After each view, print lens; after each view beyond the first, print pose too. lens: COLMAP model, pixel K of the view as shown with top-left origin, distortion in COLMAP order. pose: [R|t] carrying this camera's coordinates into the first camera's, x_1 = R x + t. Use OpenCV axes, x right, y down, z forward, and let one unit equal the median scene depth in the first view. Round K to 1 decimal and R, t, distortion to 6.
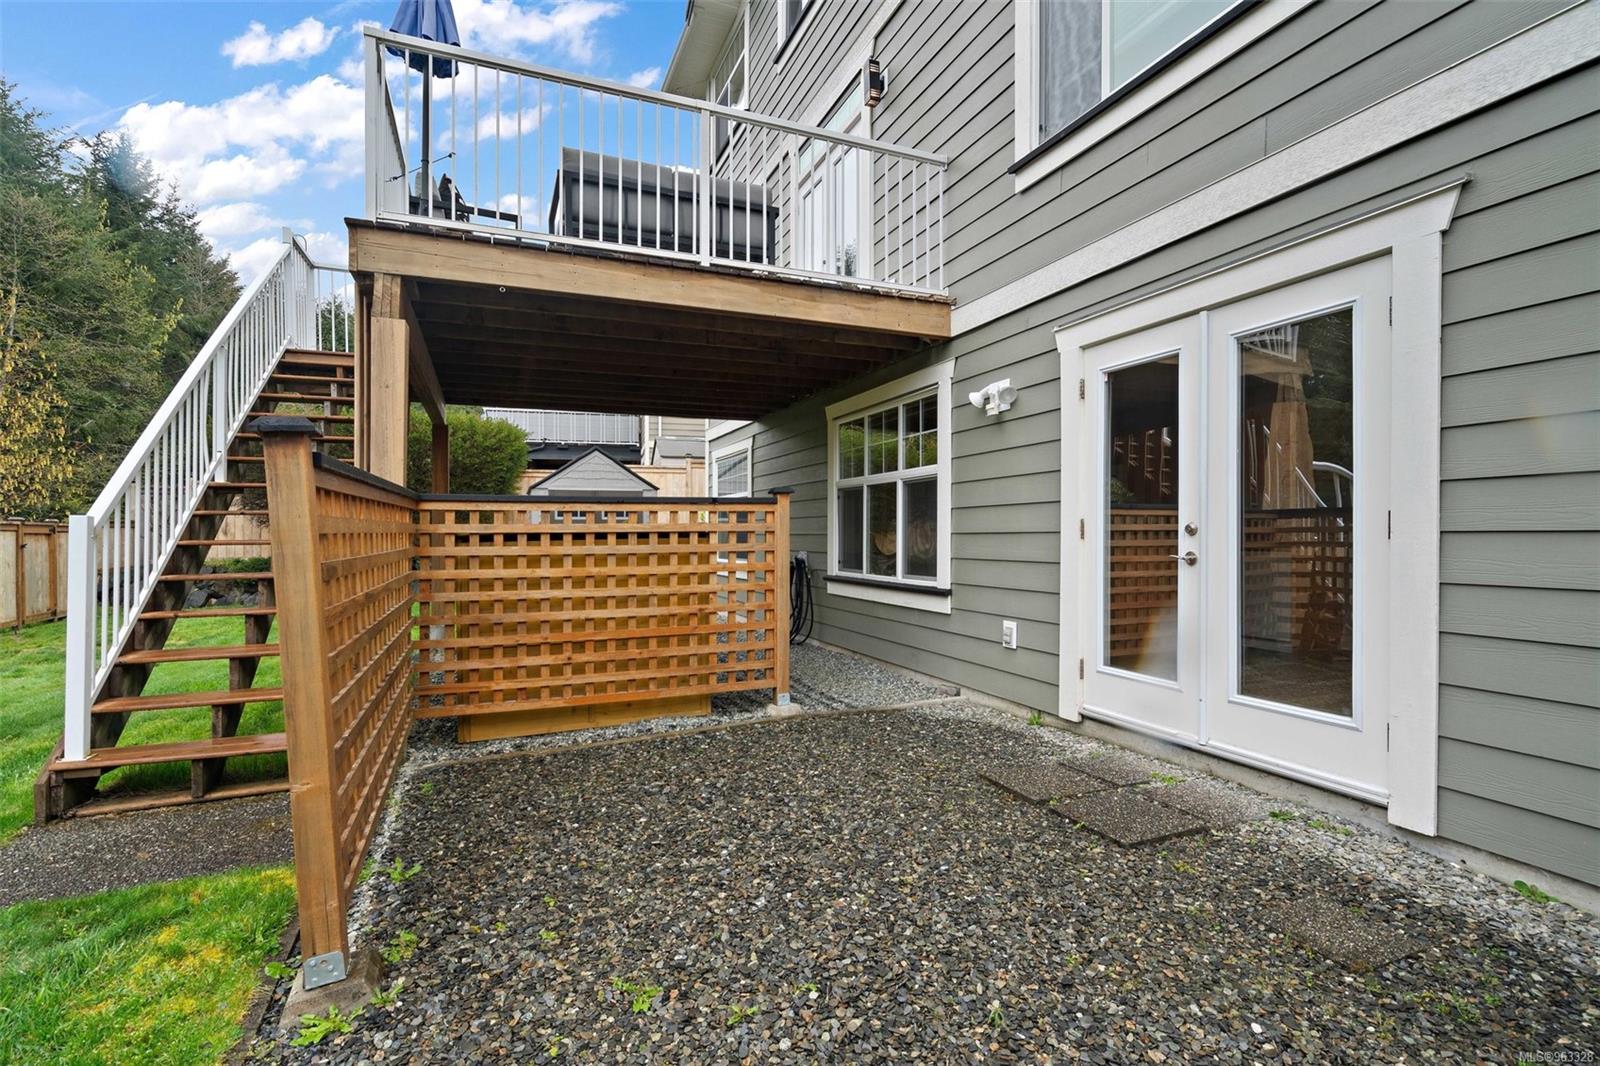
lens RADIAL K [[732.8, 0, 800.0], [0, 732.8, 533.0], [0, 0, 1]] dist [-0.000915, 0.000004]
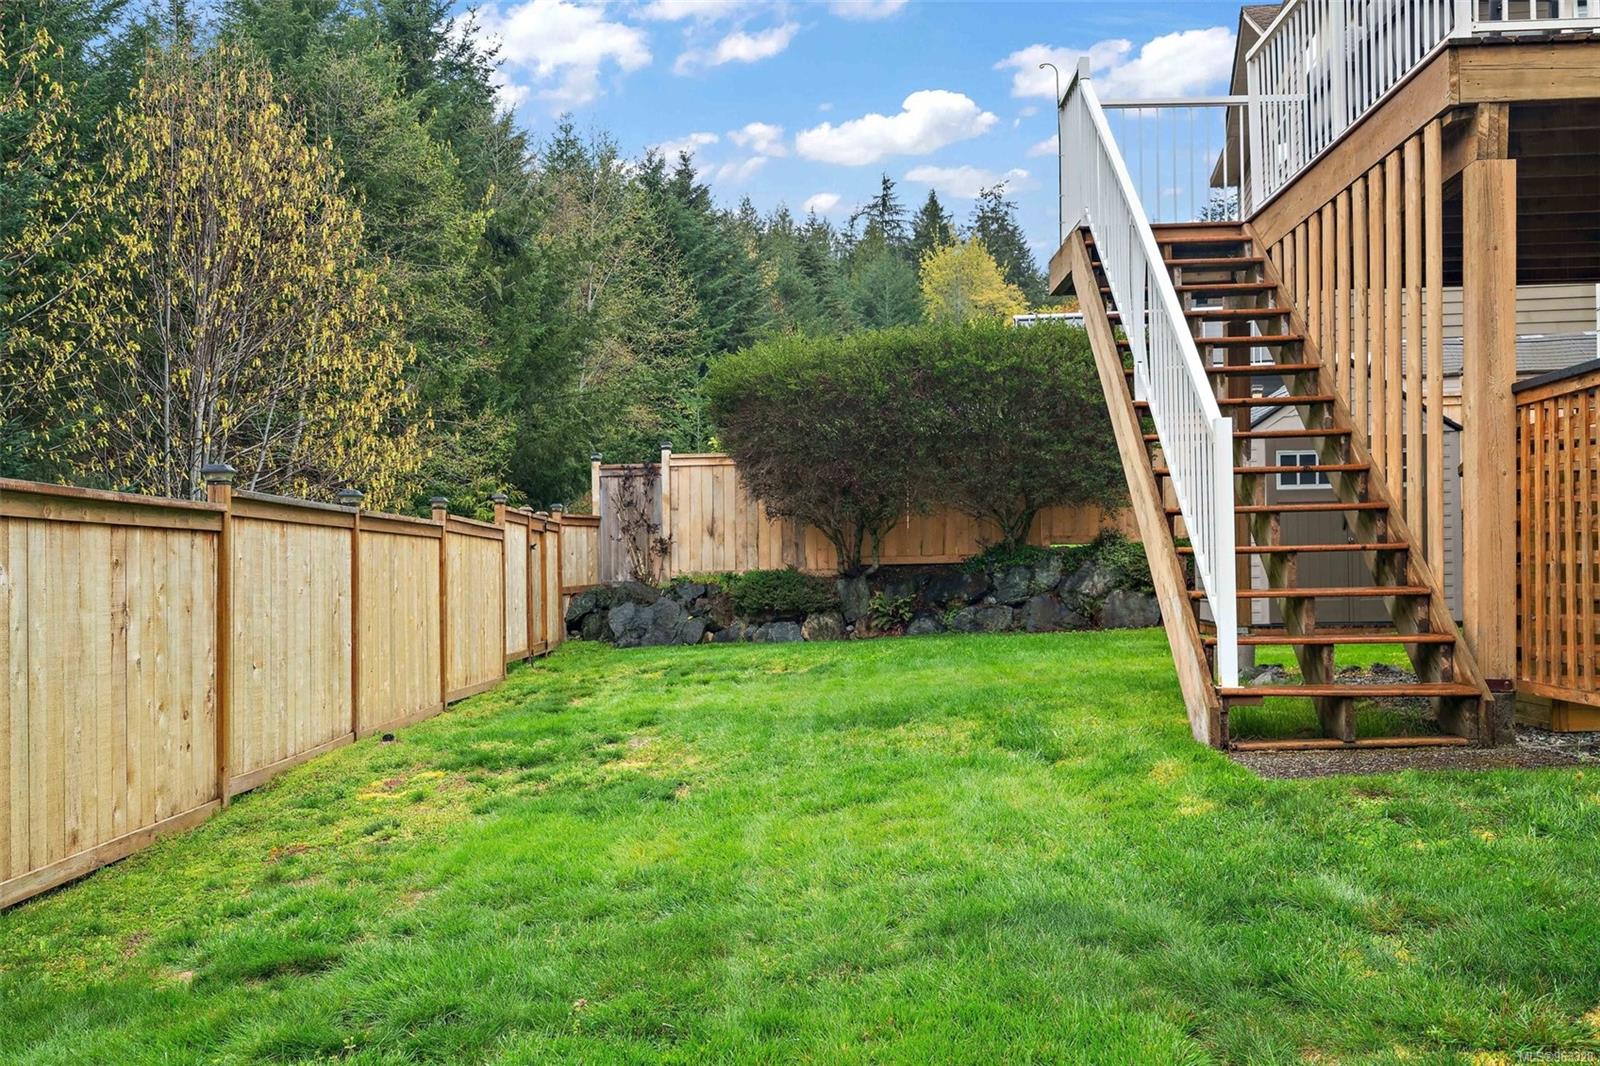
lens RADIAL K [[1545.5, 0, 800.0], [0, 1545.5, 533.0], [0, 0, 1]] dist [0.009092, 0.005418]
pose [[0.912216, -0.021291, -0.409155, -0.417484], [0.011196, 0.999571, -0.027053, 0.100233], [0.409556, 0.020098, 0.912064, -0.574783]]
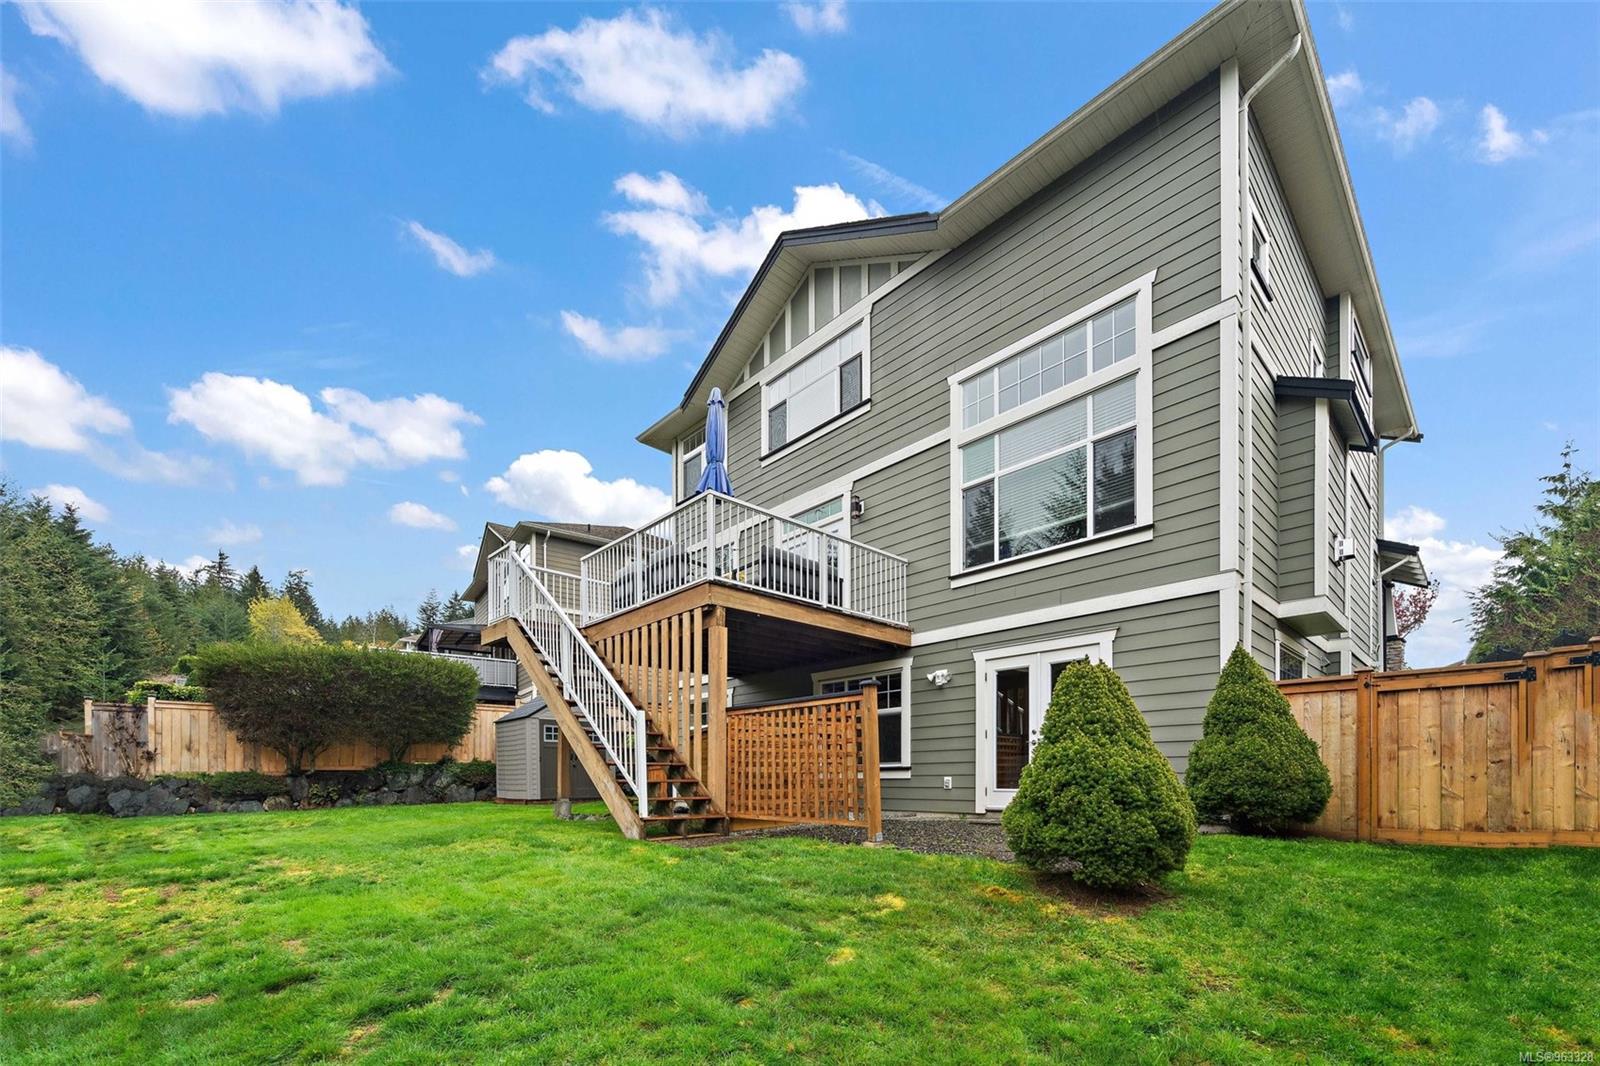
lens RADIAL K [[664.4, 0, 799.3], [0, 664.4, 769.8], [0, 0, 1]] dist [0.000221, -0.000064]
pose [[0.936562, 0.008463, 0.350400, -0.757767], [-0.003089, 0.999869, -0.015894, 0.117268], [-0.350488, 0.013803, 0.936465, -0.666135]]
